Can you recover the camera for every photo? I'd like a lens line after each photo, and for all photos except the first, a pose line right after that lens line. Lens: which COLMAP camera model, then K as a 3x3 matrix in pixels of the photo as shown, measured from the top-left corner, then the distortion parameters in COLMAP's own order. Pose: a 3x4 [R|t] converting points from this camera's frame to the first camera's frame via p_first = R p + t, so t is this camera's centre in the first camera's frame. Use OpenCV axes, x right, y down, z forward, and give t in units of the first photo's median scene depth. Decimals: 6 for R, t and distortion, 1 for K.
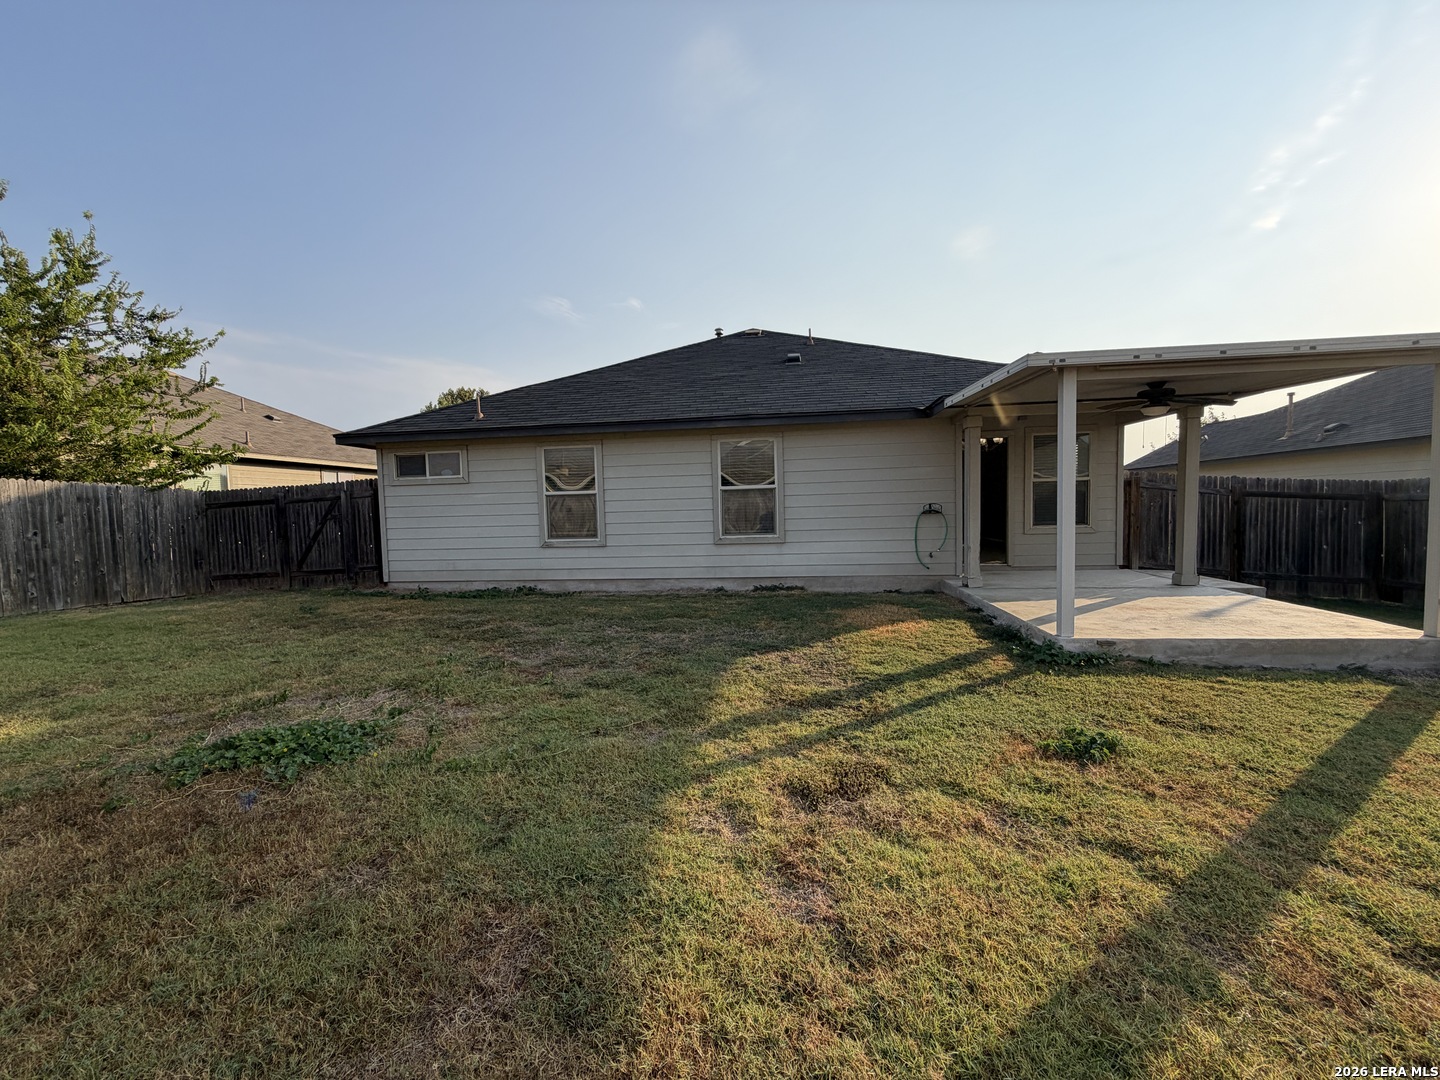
lens RADIAL K [[571.8, 0, 713.4], [0, 571.8, 531.1], [0, 0, 1]] dist [0.001254, -0.000465]
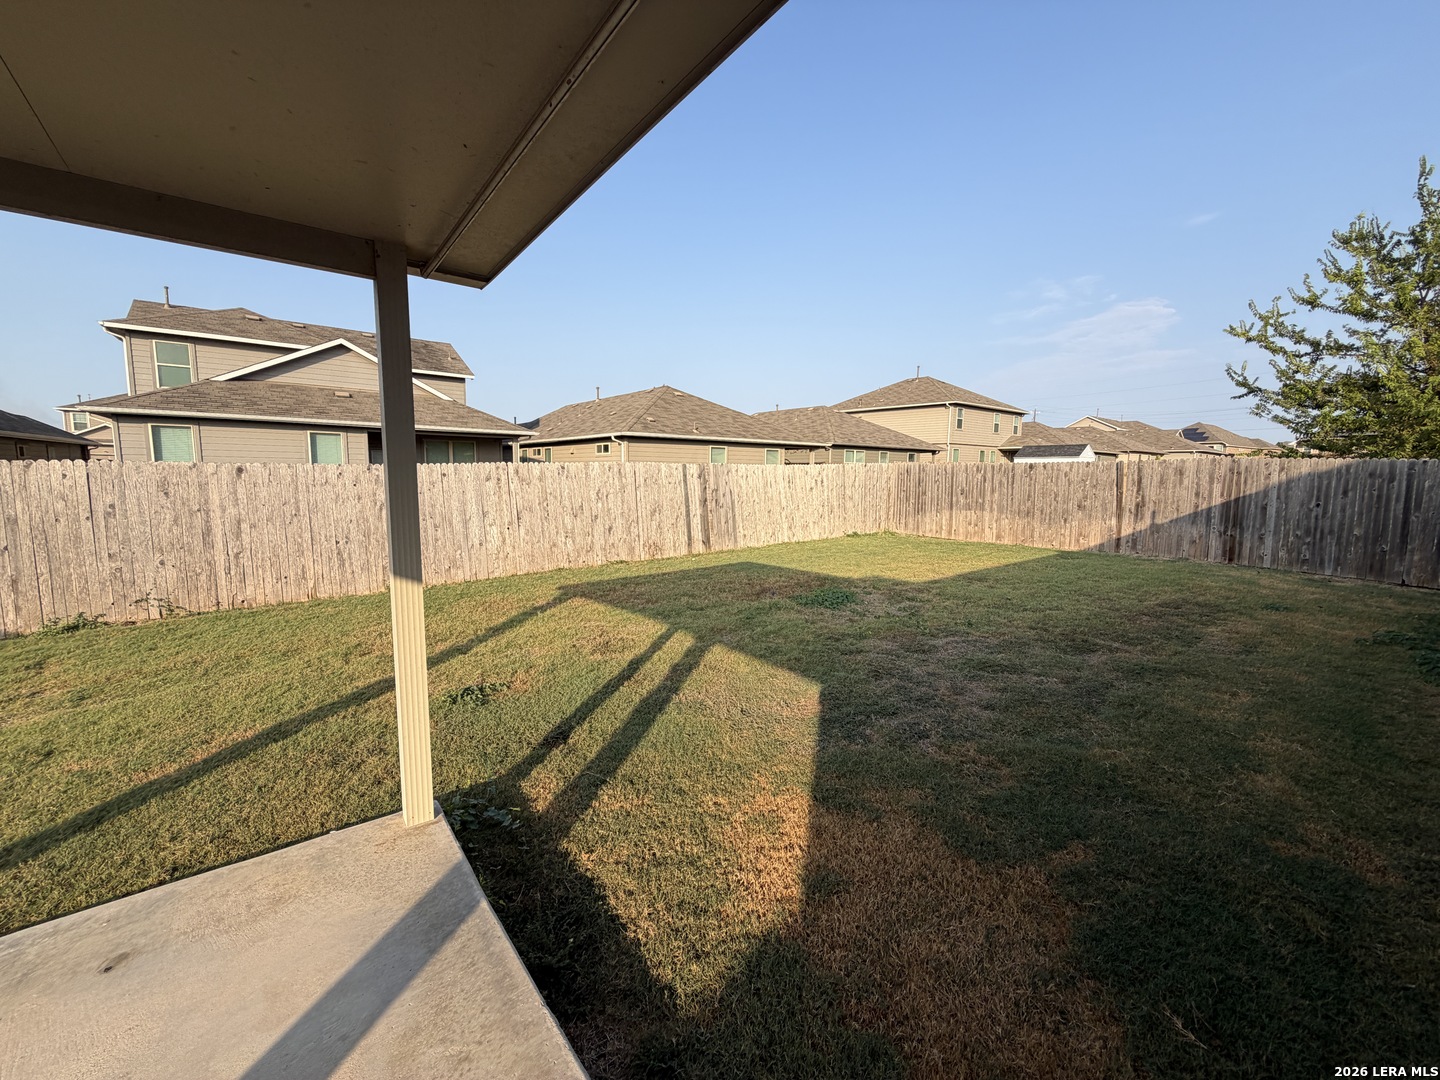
lens RADIAL K [[571.8, 0, 717.6], [0, 571.8, 537.0], [0, 0, 1]] dist [0.001254, -0.000465]
pose [[-0.688071, 0.103135, -0.718277, 0.463601], [-0.027704, 0.985393, 0.168028, -0.089743], [0.725115, 0.135514, -0.675163, 0.889328]]
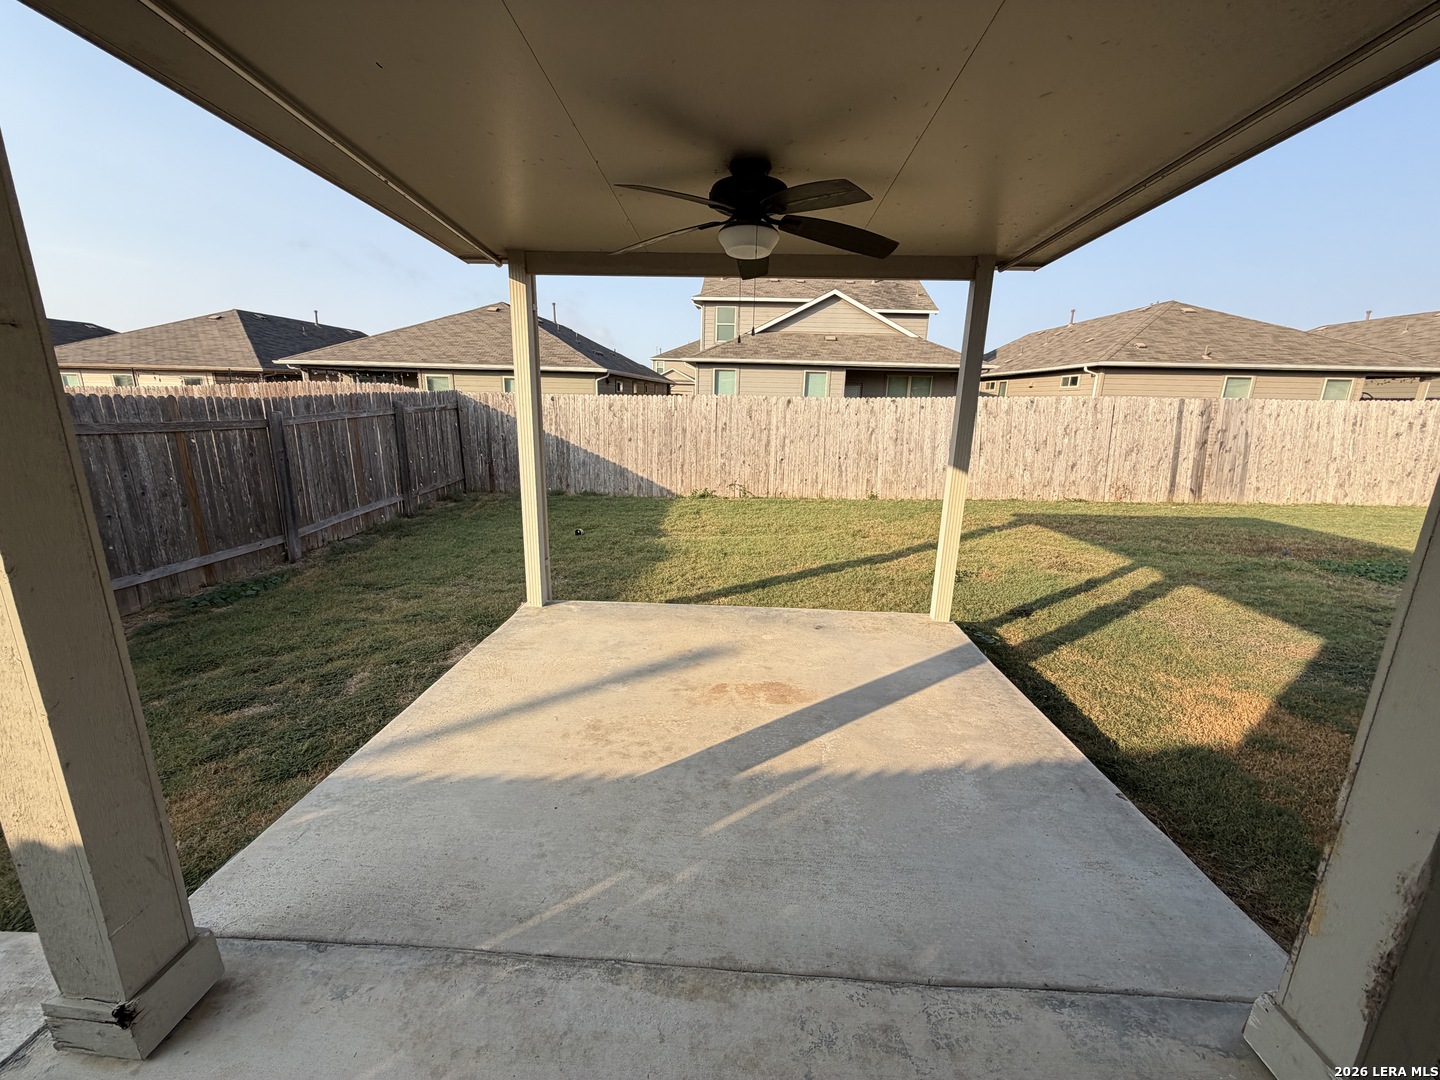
lens RADIAL K [[571.8, 0, 719.7], [0, 571.8, 539.3], [0, 0, 1]] dist [0.001254, -0.000465]
pose [[-0.995626, 0.029329, -0.088706, 0.597639], [0.002448, 0.957313, 0.289043, -0.096756], [0.093397, 0.287561, -0.953198, 1.020438]]
